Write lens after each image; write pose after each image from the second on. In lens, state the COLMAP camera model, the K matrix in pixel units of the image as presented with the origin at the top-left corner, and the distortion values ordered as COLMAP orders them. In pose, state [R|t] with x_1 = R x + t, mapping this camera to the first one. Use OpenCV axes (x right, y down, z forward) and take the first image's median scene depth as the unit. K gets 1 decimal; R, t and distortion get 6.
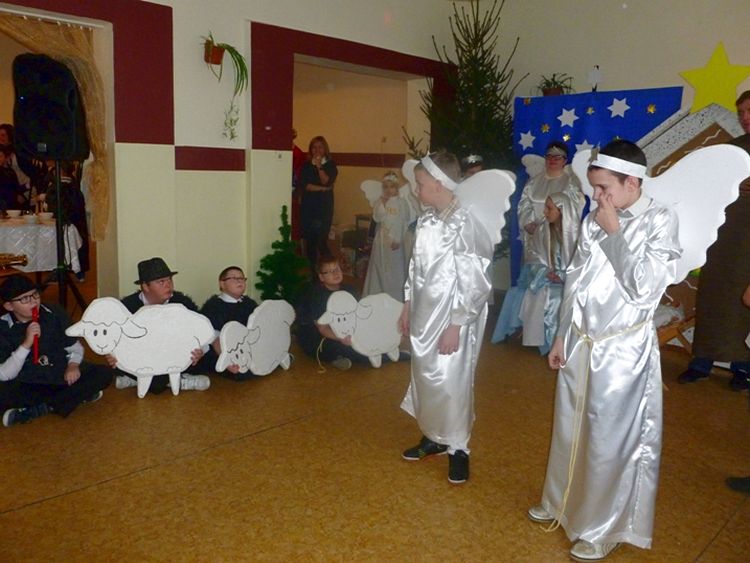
lens RADIAL K [[642.1, 0, 371.6], [0, 642.1, 284.5], [0, 0, 1]] dist [-0.034308, 0.019307]
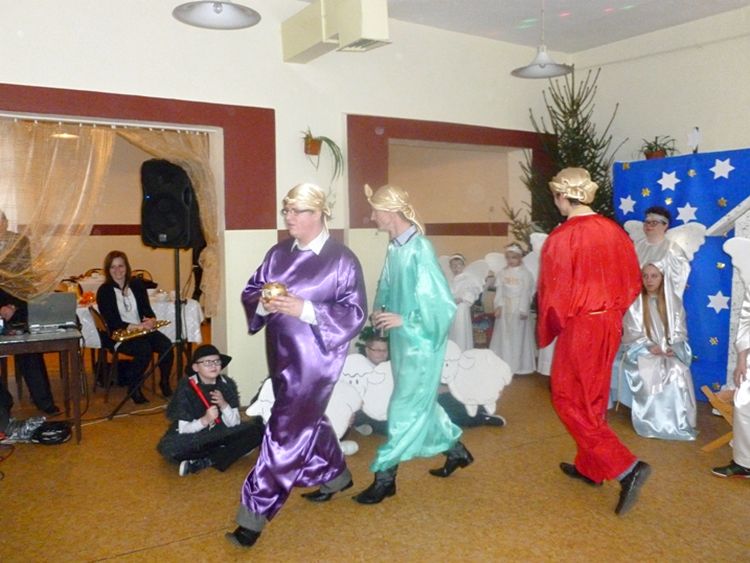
lens RADIAL K [[642.1, 0, 370.6], [0, 642.1, 285.3], [0, 0, 1]] dist [-0.034308, 0.019307]
pose [[0.975376, -0.024247, -0.219213, 0.084957], [0.003262, 0.995416, -0.095587, -0.013901], [0.220526, 0.092518, 0.970983, -0.031120]]
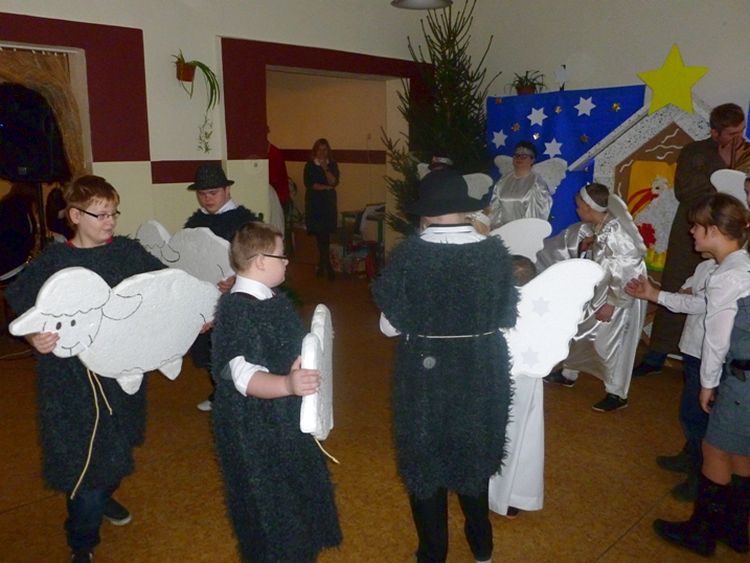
lens RADIAL K [[642.1, 0, 370.2], [0, 642.1, 285.0], [0, 0, 1]] dist [-0.034308, 0.019307]
pose [[0.999227, -0.024696, -0.030602, 0.074921], [0.025661, 0.999173, 0.031549, -0.035913], [0.029798, -0.032309, 0.999034, -0.042739]]
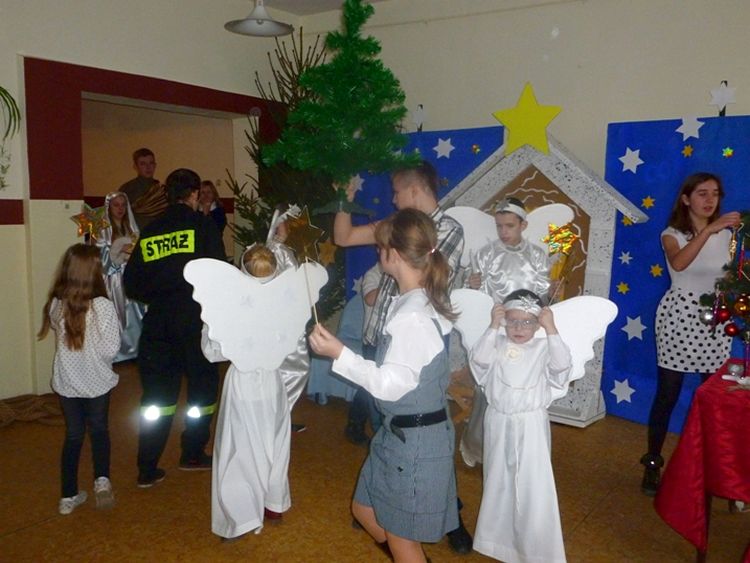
lens RADIAL K [[698.4, 0, 370.5], [0, 698.4, 282.6], [0, 0, 1]] dist [-0.018315, 0.000000]
pose [[0.988599, -0.034059, 0.146671, 0.132780], [0.044231, 0.996795, -0.066662, -0.015801], [-0.143930, 0.072389, 0.986937, 0.009814]]
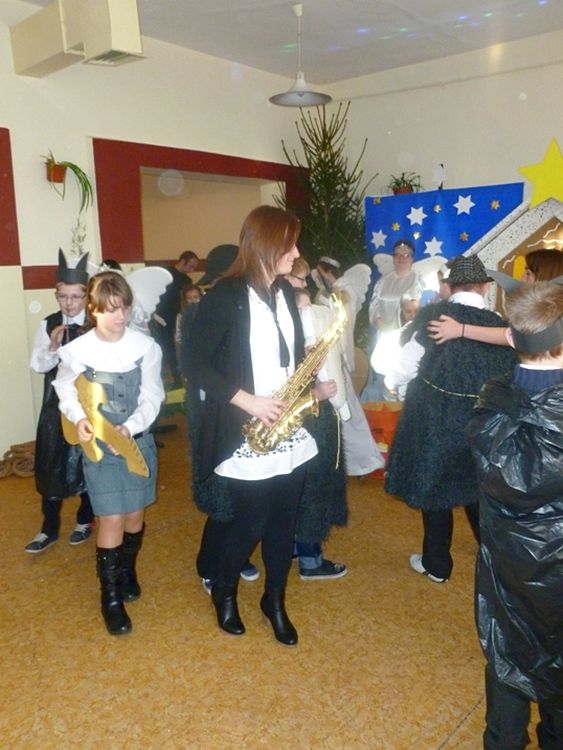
lens RADIAL K [[642.1, 0, 281.5], [0, 642.1, 386.1], [0, 0, 1]] dist [-0.034308, 0.019307]
pose [[0.997700, -0.057298, 0.036213, 0.046489], [0.057100, 0.998348, 0.006461, -0.011626], [-0.036523, -0.004378, 0.999323, -0.011657]]
